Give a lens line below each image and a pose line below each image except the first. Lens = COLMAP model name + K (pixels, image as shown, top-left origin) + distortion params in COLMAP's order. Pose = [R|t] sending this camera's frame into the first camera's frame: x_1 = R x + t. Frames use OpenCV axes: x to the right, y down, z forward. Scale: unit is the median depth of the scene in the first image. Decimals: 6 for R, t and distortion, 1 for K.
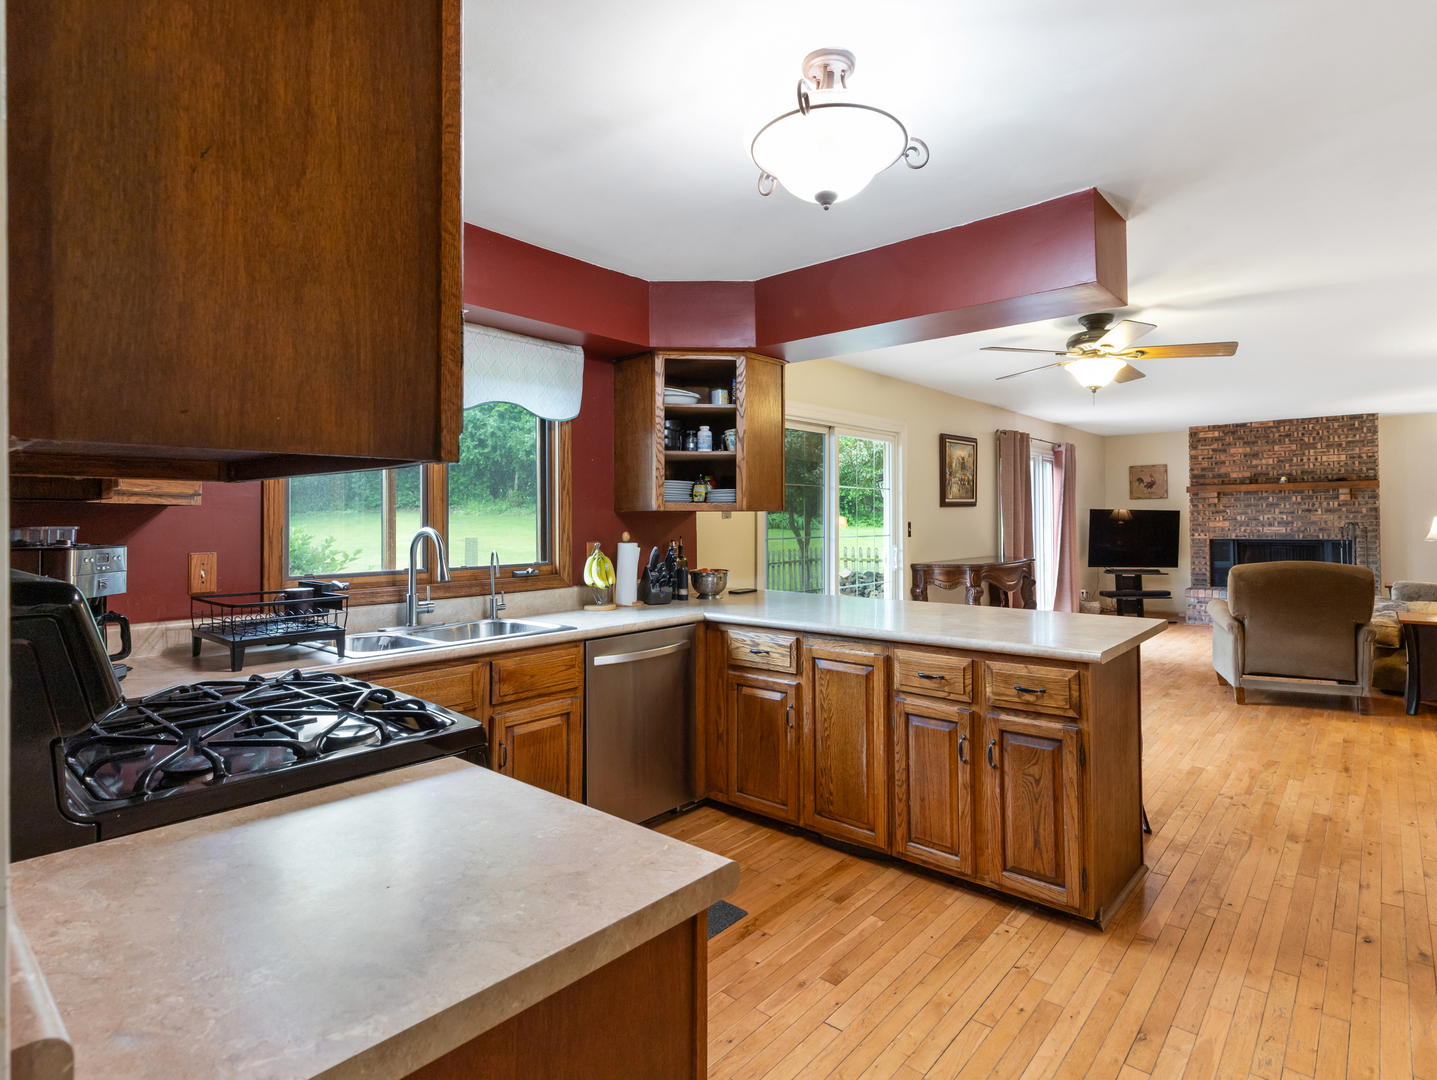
lens RADIAL K [[759.8, 0, 719.6], [0, 759.8, 512.6], [0, 0, 1]] dist [0.002952, 0.000414]
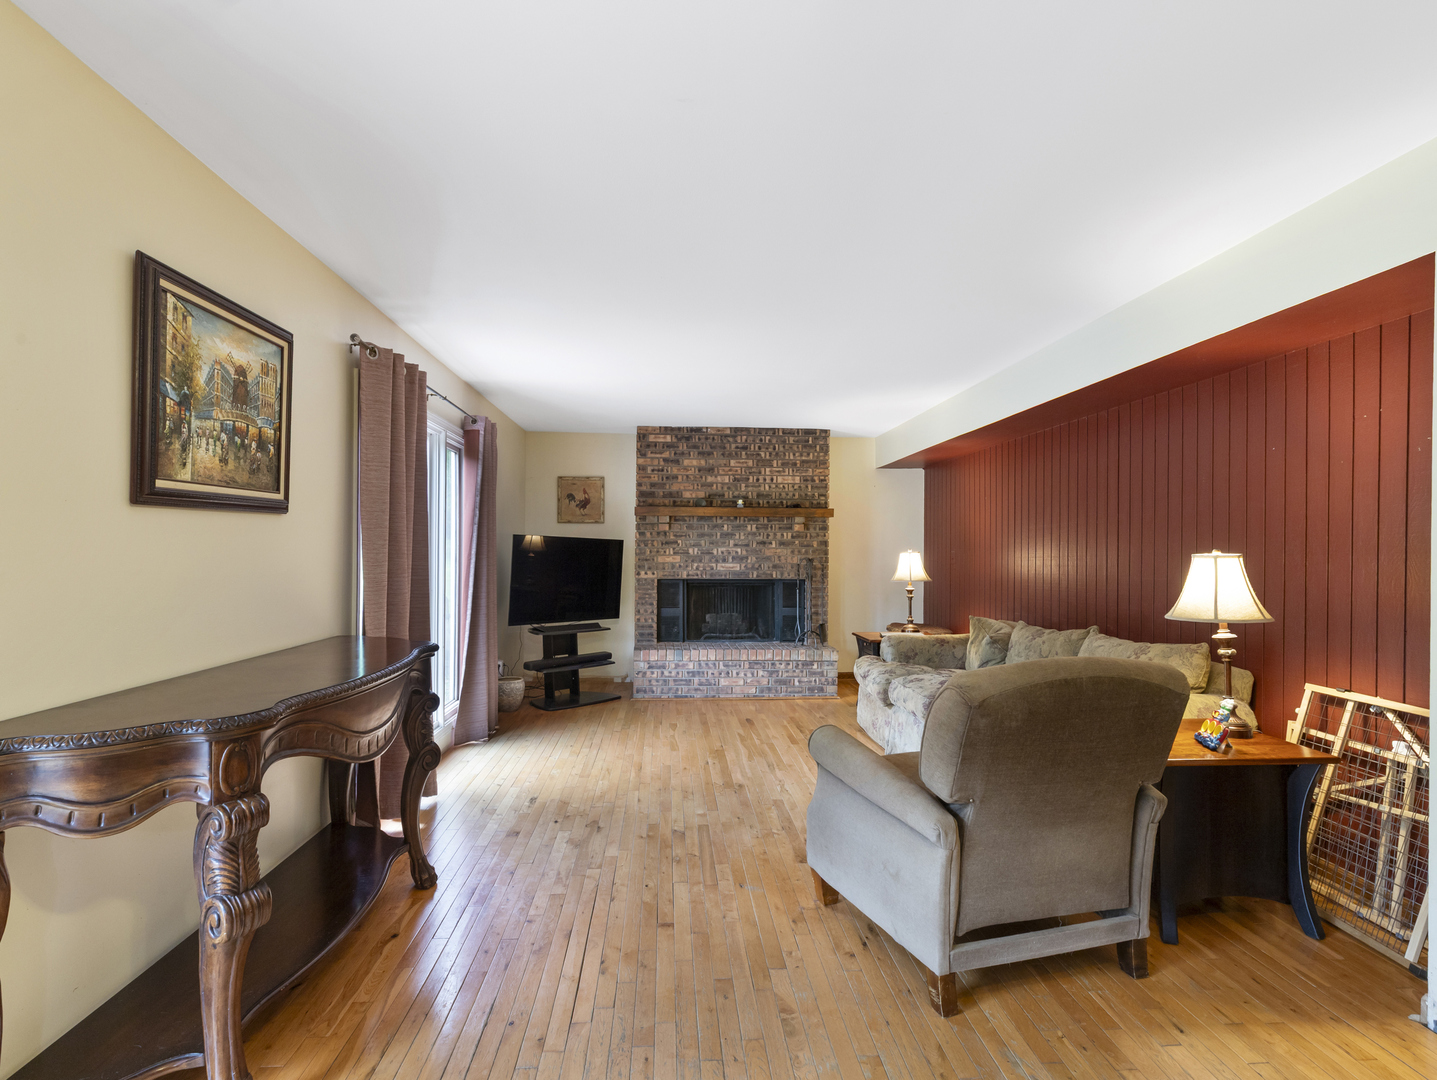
lens RADIAL K [[731.0, 0, 718.5], [0, 731.0, 540.0], [0, 0, 1]] dist [0.001646, -0.000253]
pose [[0.703009, 0.021940, 0.710842, 0.185501], [-0.019587, 0.999742, -0.011486, 0.003850], [-0.710911, -0.005849, 0.703258, 0.476812]]
